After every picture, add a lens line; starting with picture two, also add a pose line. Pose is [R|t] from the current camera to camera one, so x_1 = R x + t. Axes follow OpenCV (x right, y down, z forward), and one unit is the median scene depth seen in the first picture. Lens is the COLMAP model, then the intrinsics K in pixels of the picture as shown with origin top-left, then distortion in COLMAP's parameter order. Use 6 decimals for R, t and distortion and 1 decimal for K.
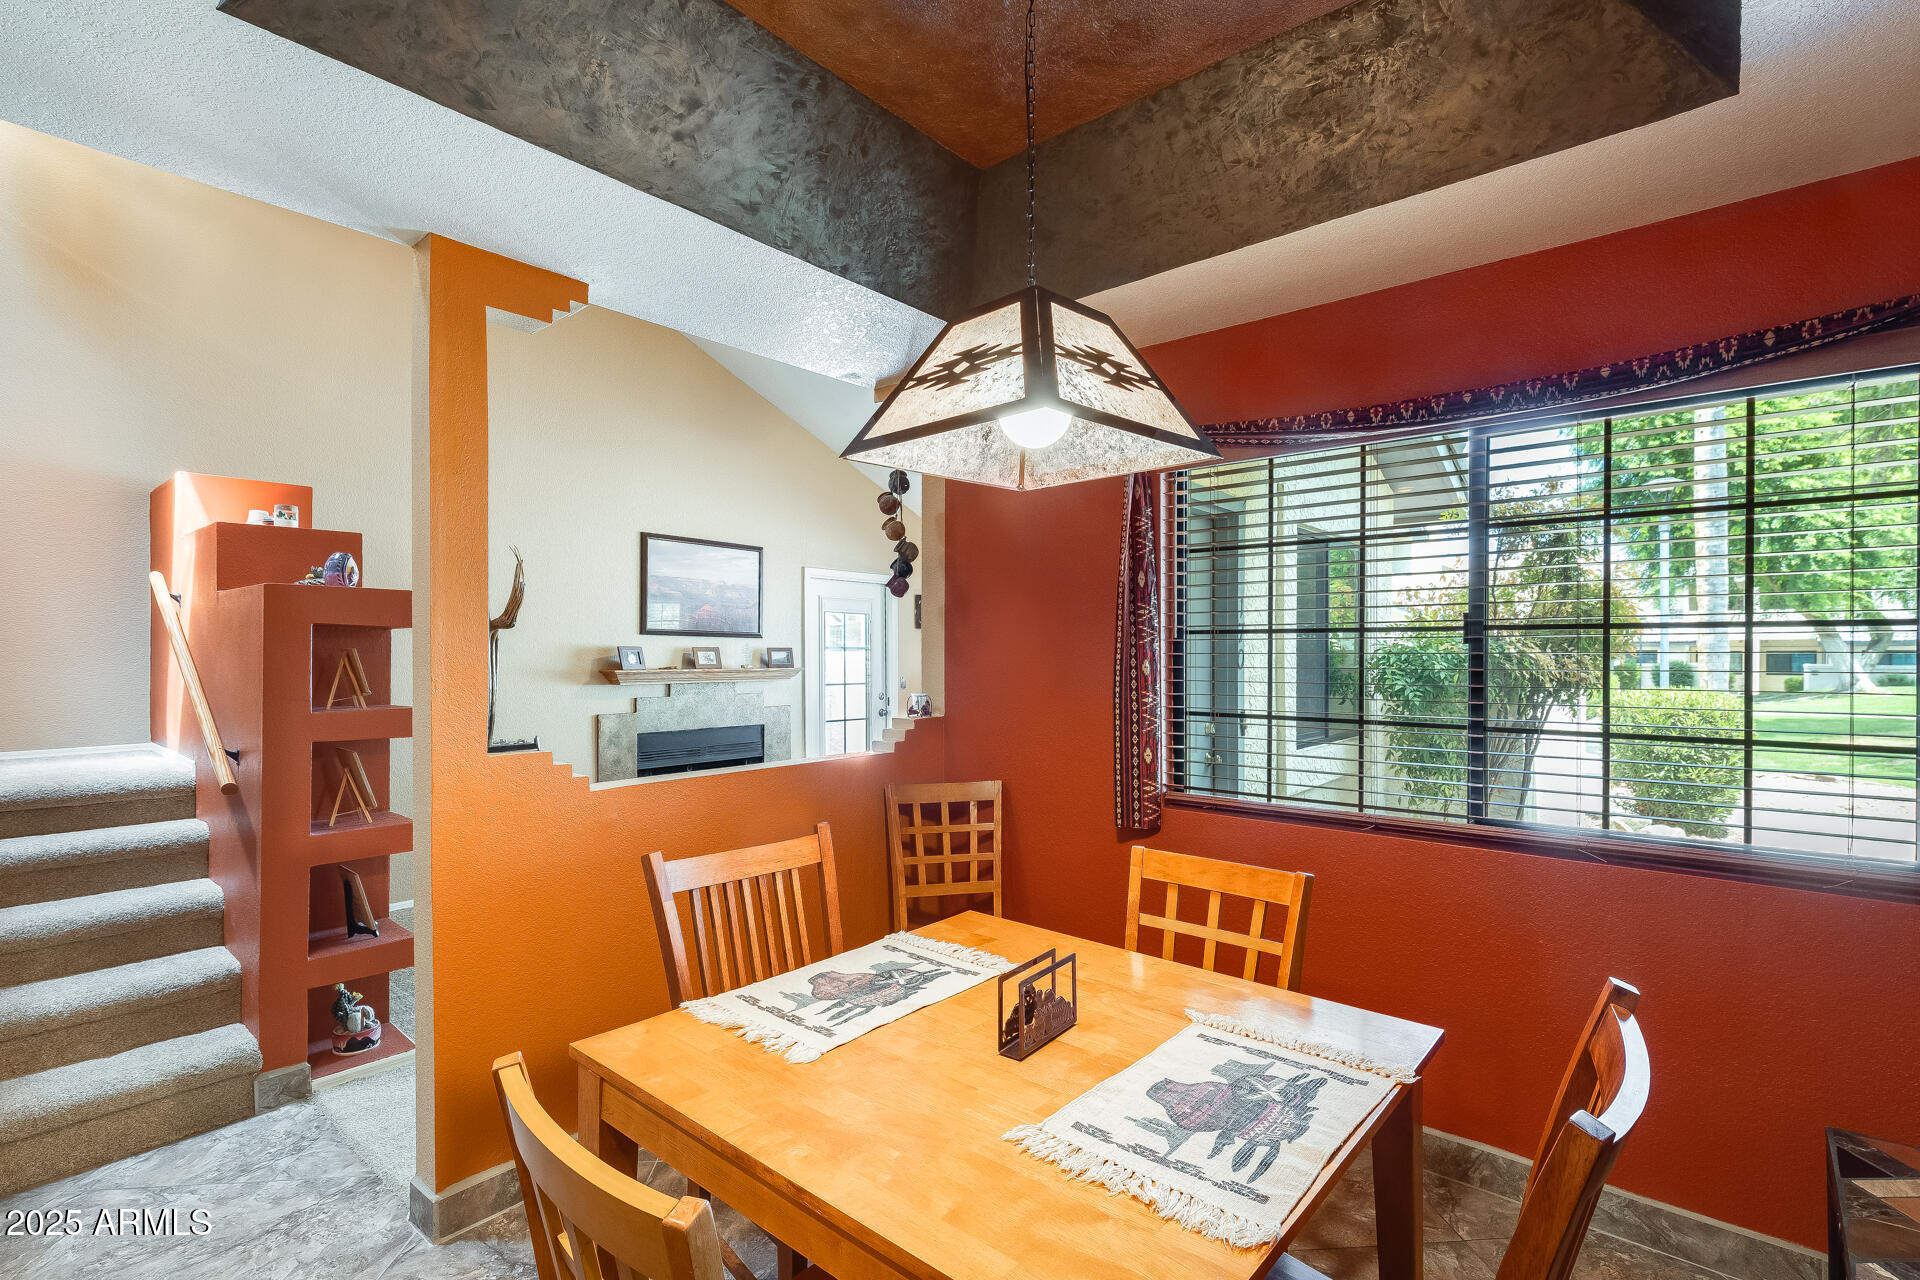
lens RADIAL K [[899.8, 0, 954.0], [0, 899.8, 673.3], [0, 0, 1]] dist [0.000830, -0.000138]
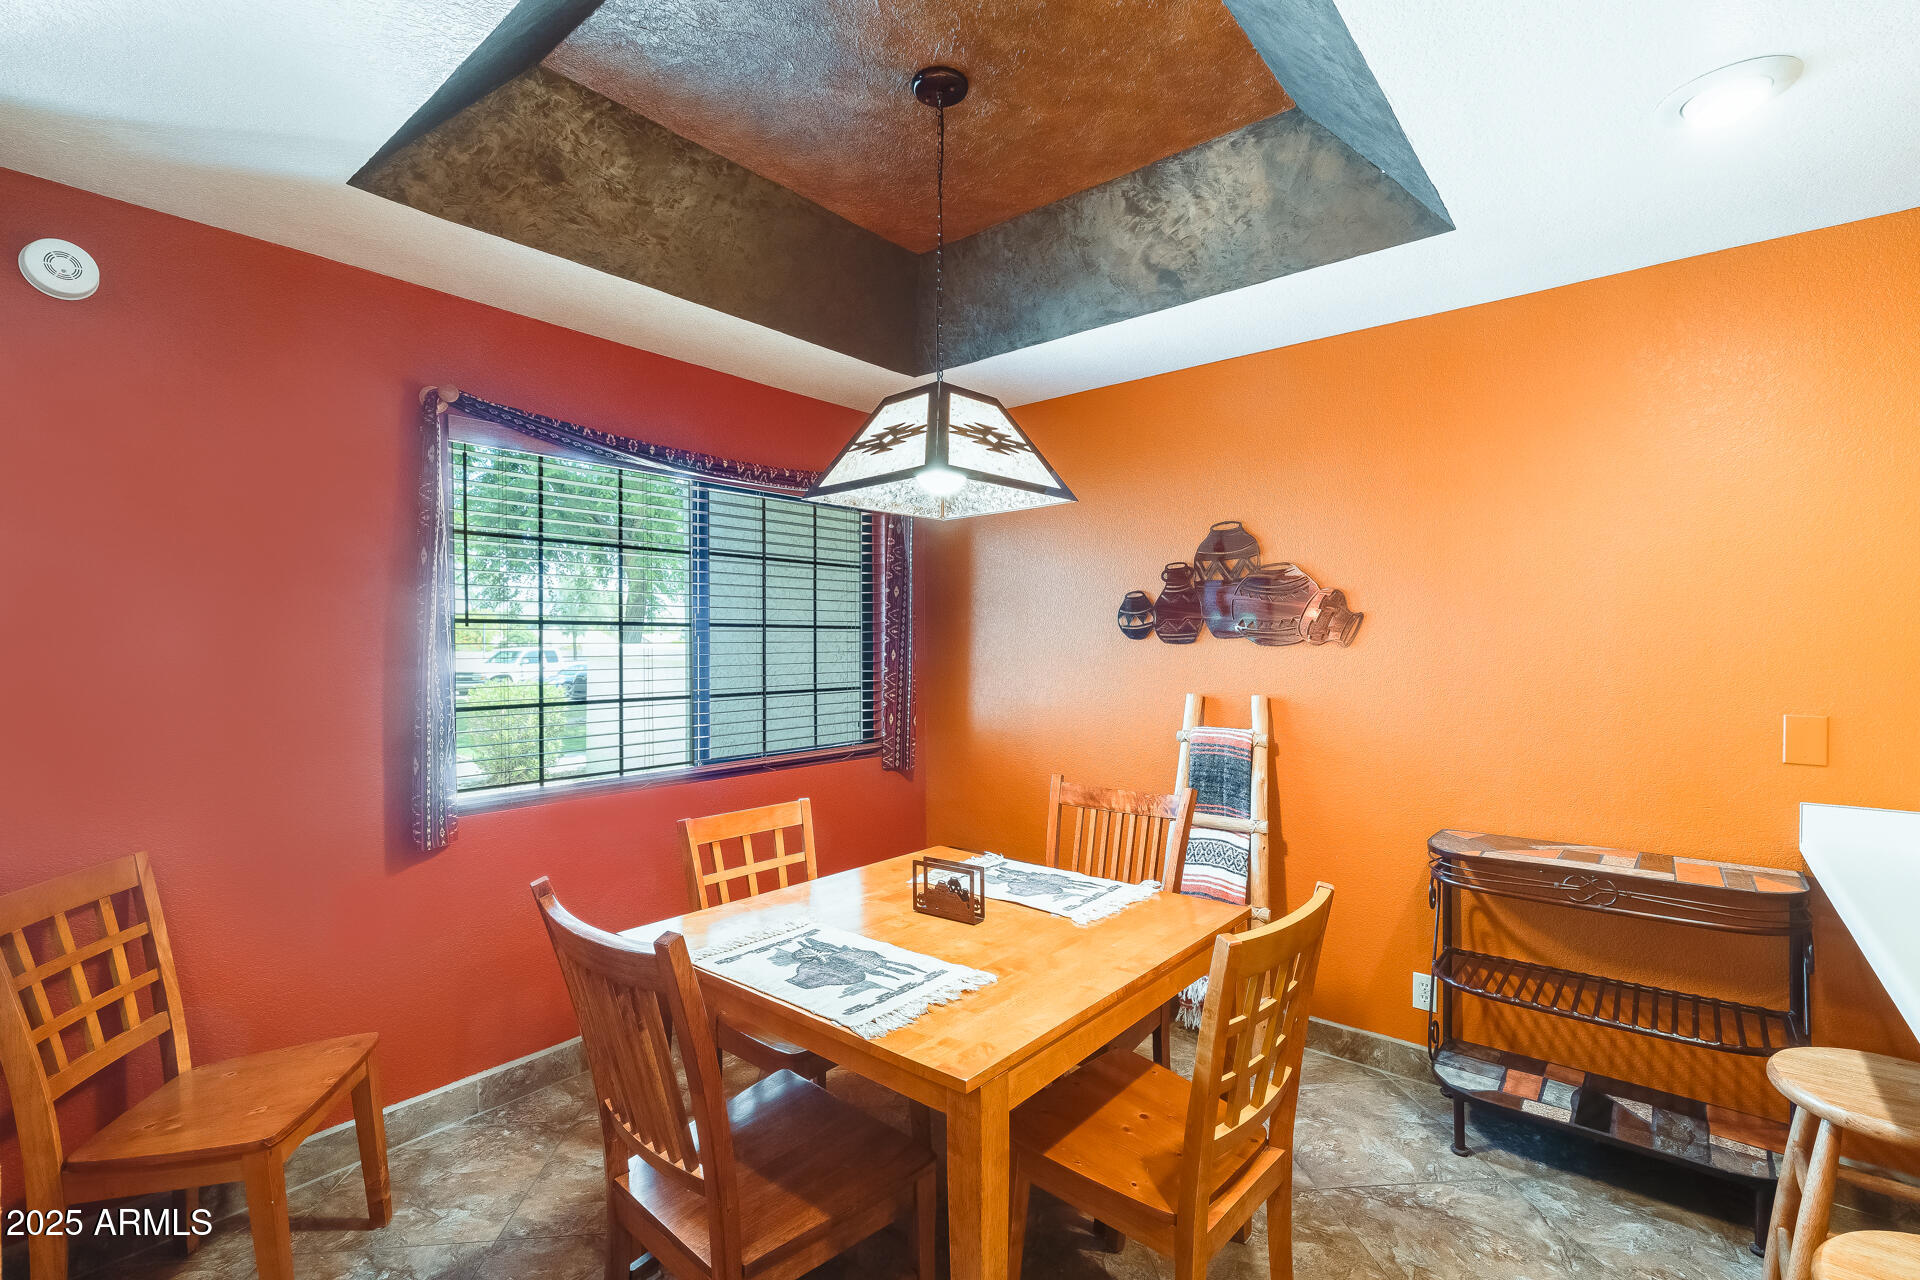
lens RADIAL K [[864.3, 0, 956.7], [0, 864.3, 645.9], [0, 0, 1]] dist [0.000700, -0.000391]
pose [[-0.013195, -0.008609, 0.999876, -1.161196], [0.026565, 0.999607, 0.008957, -0.032977], [-0.999560, 0.026680, -0.012961, 0.900584]]
